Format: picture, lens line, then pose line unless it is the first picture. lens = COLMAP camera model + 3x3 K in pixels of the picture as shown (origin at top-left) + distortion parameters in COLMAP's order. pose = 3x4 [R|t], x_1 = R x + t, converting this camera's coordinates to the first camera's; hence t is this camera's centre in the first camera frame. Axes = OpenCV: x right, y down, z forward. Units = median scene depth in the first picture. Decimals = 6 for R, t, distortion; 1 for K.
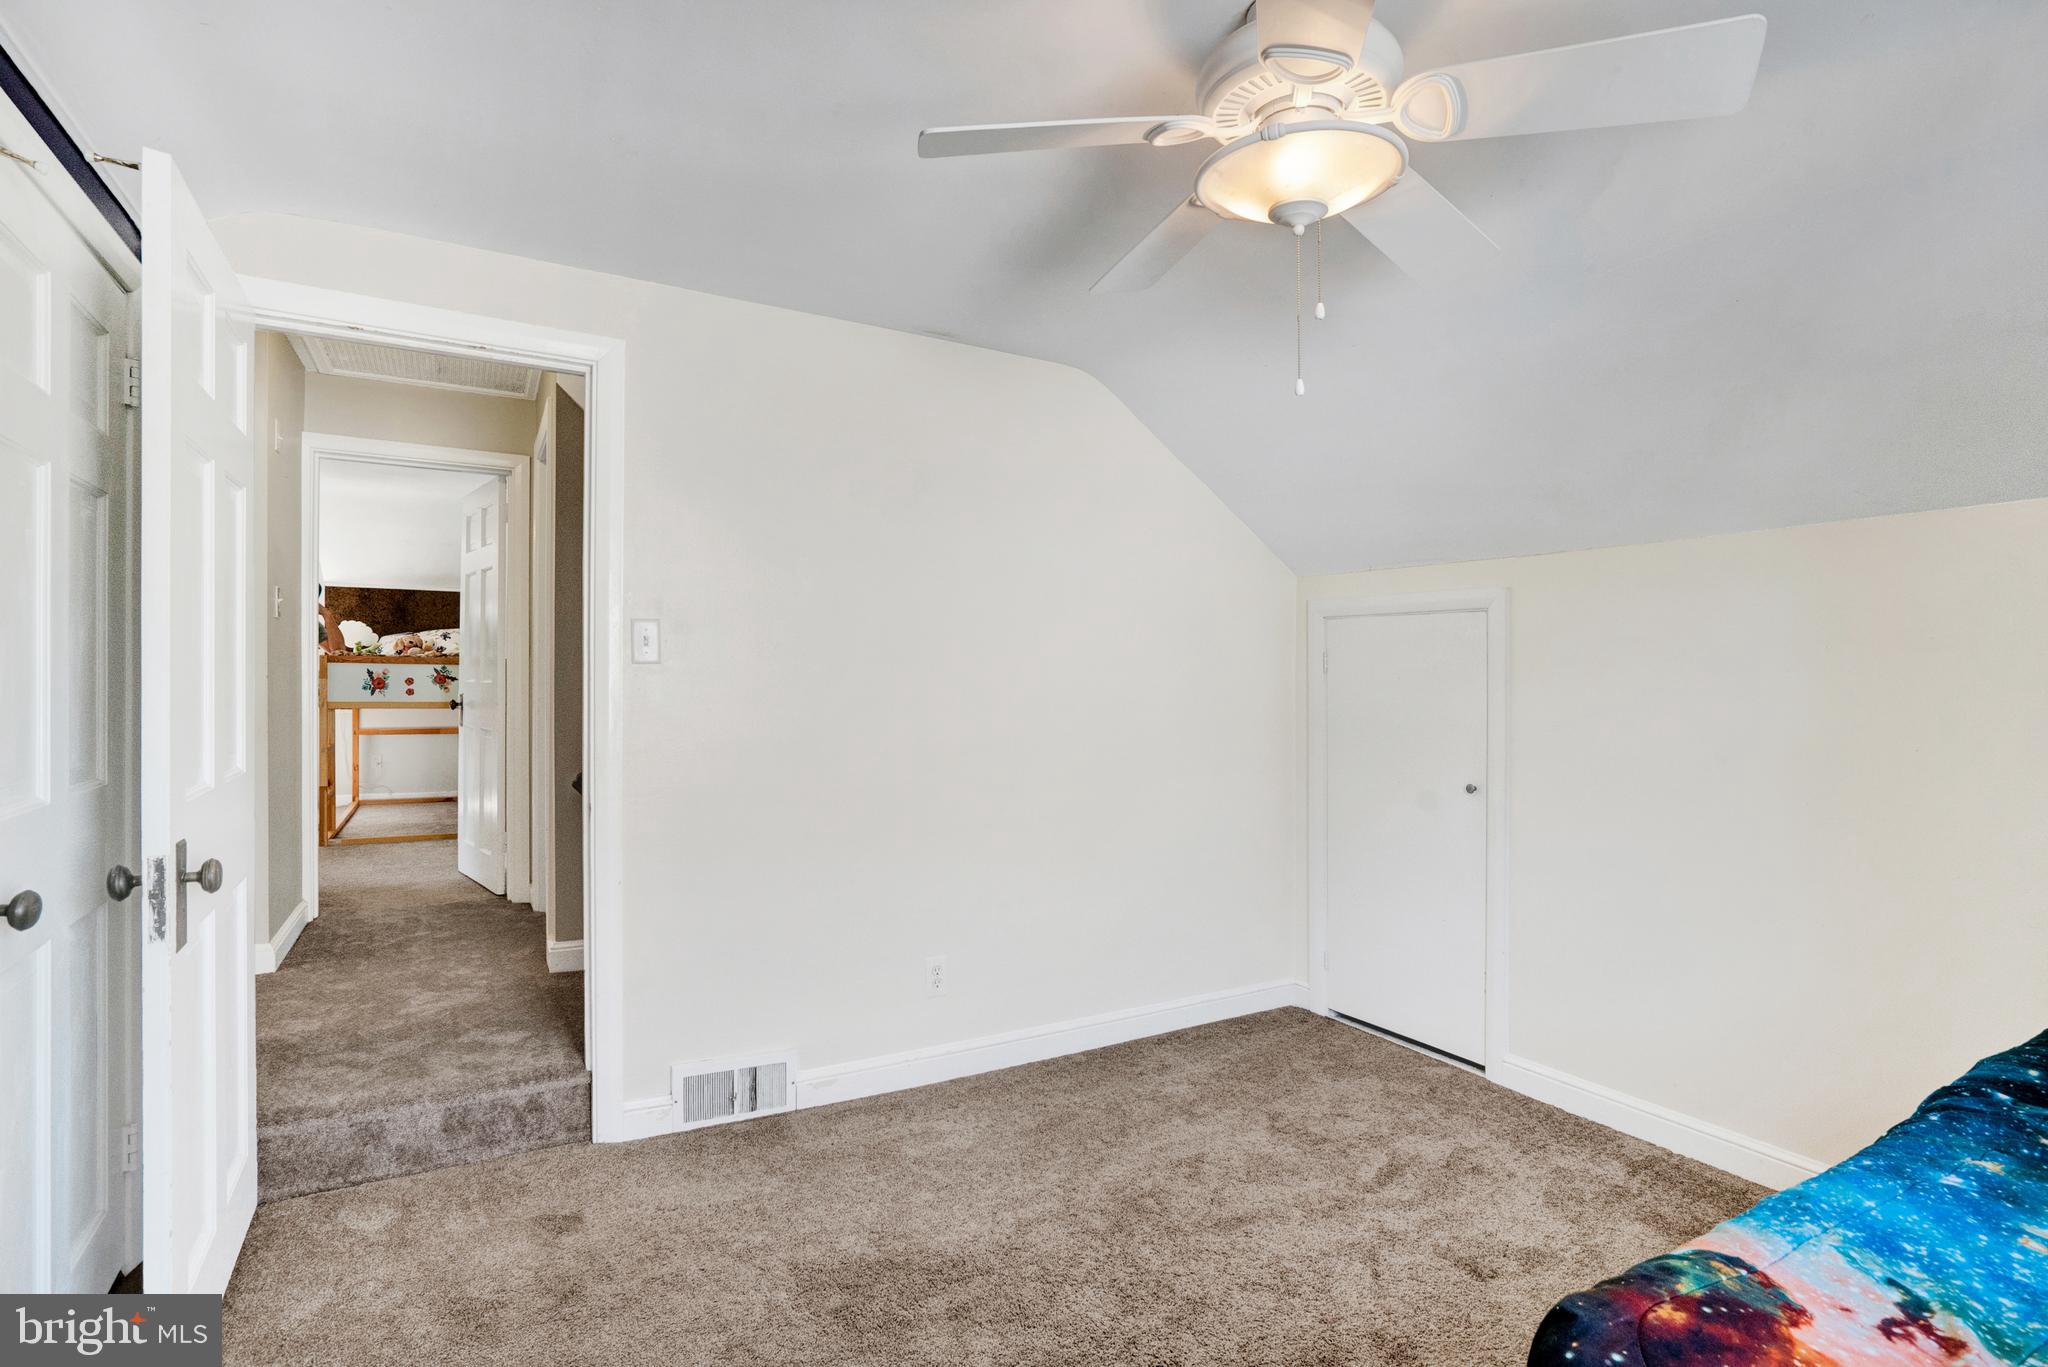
lens RADIAL K [[978.9, 0, 1022.9], [0, 978.9, 686.0], [0, 0, 1]] dist [-0.031567, 0.002893]
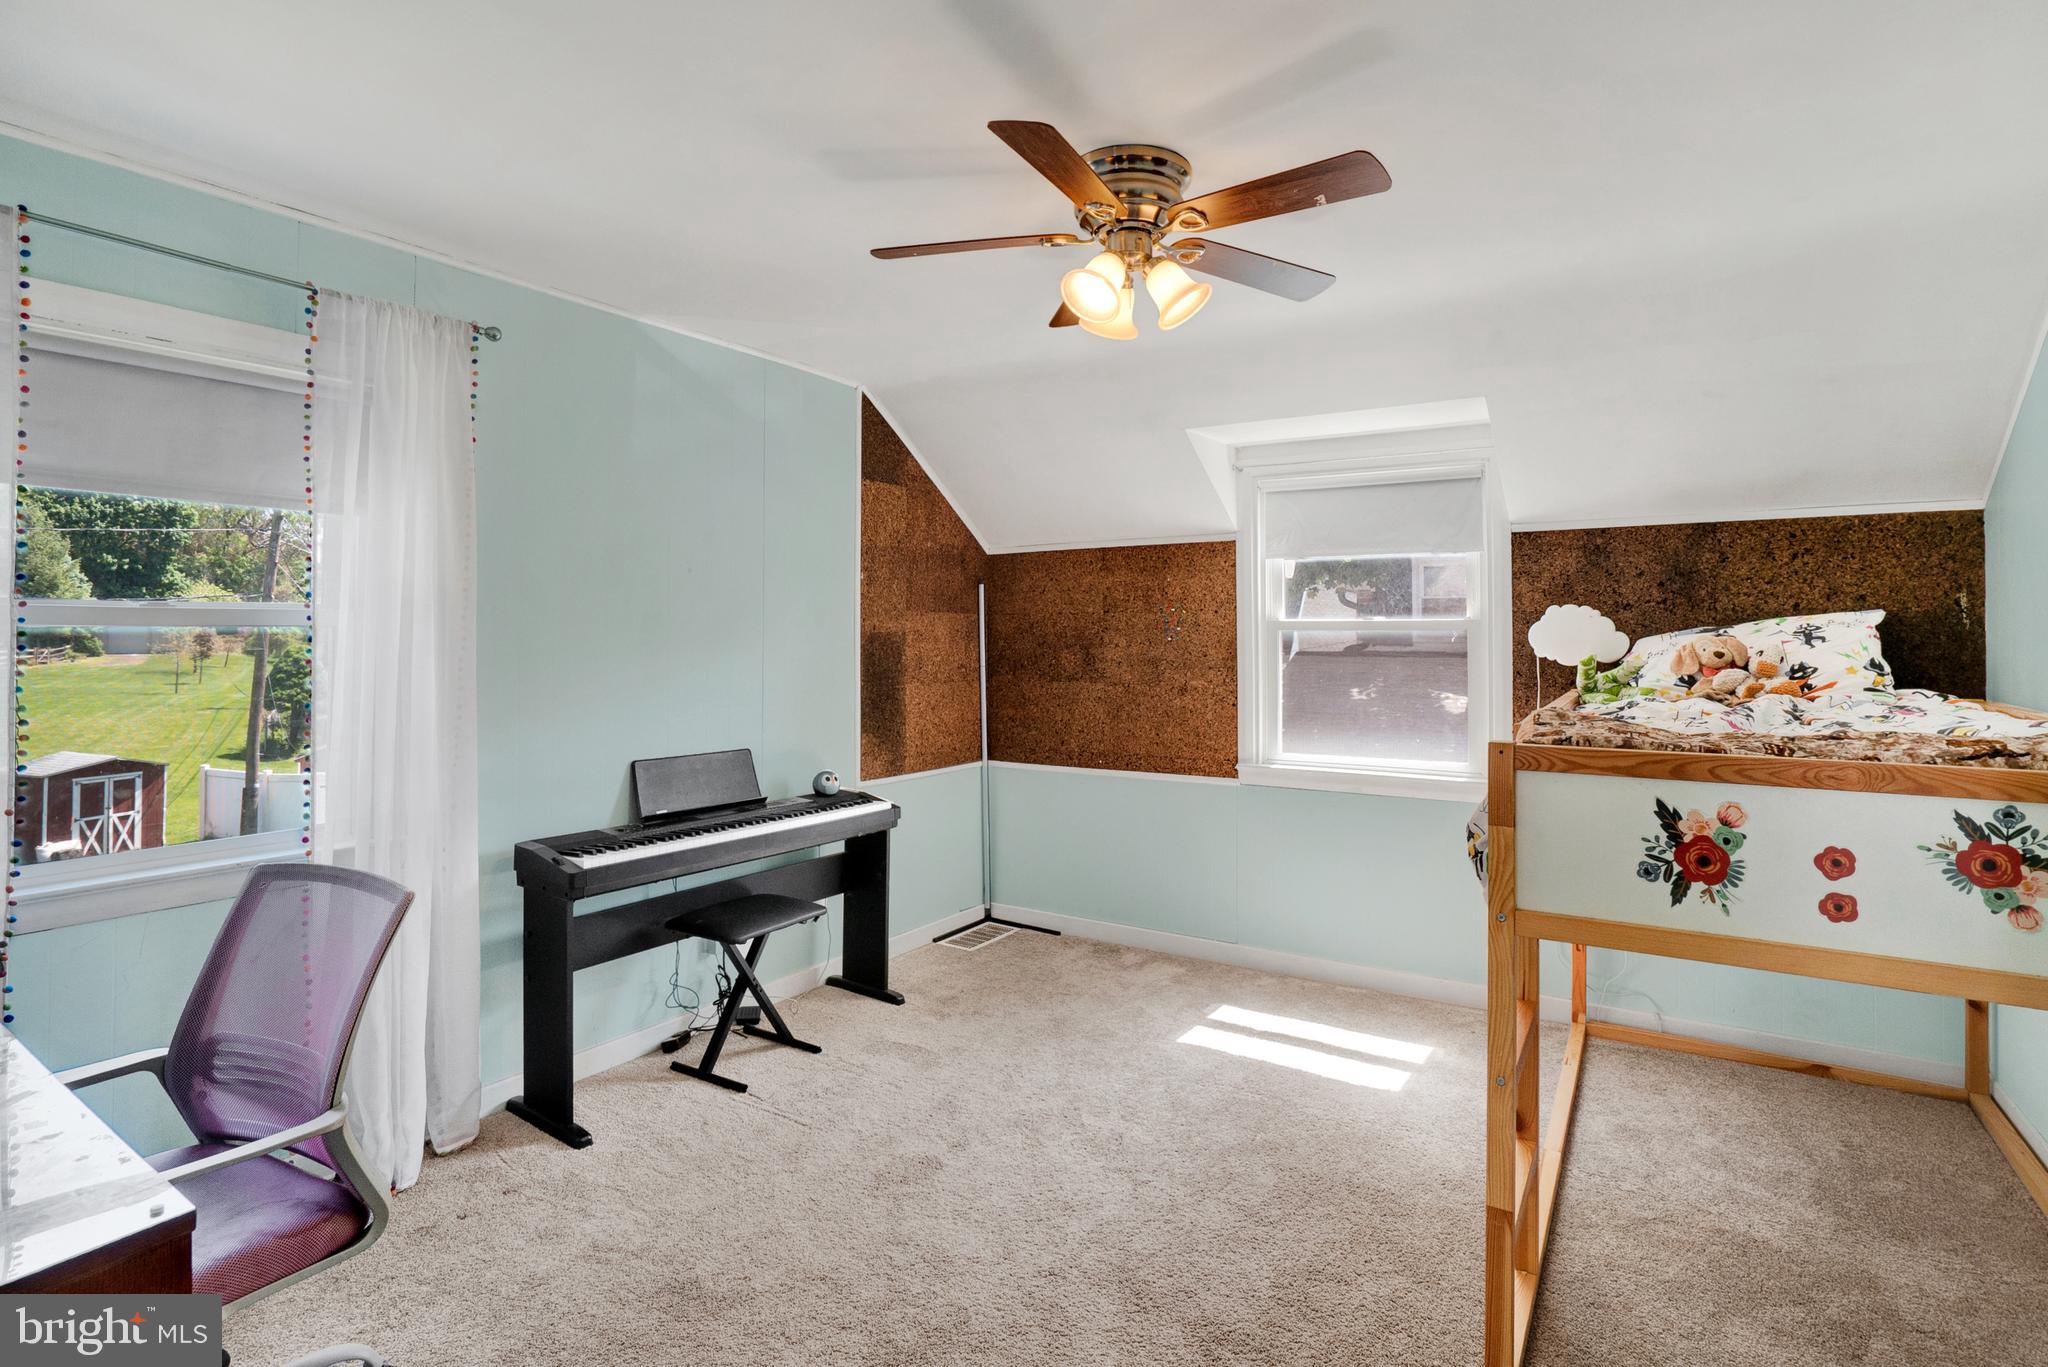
lens RADIAL K [[978.9, 0, 1005.9], [0, 978.9, 651.5], [0, 0, 1]] dist [-0.031567, 0.002893]
pose [[0.443152, -0.003018, -0.896441, -0.433136], [-0.001684, 0.999990, -0.004199, -0.046344], [0.896445, 0.003370, 0.443142, 0.601214]]
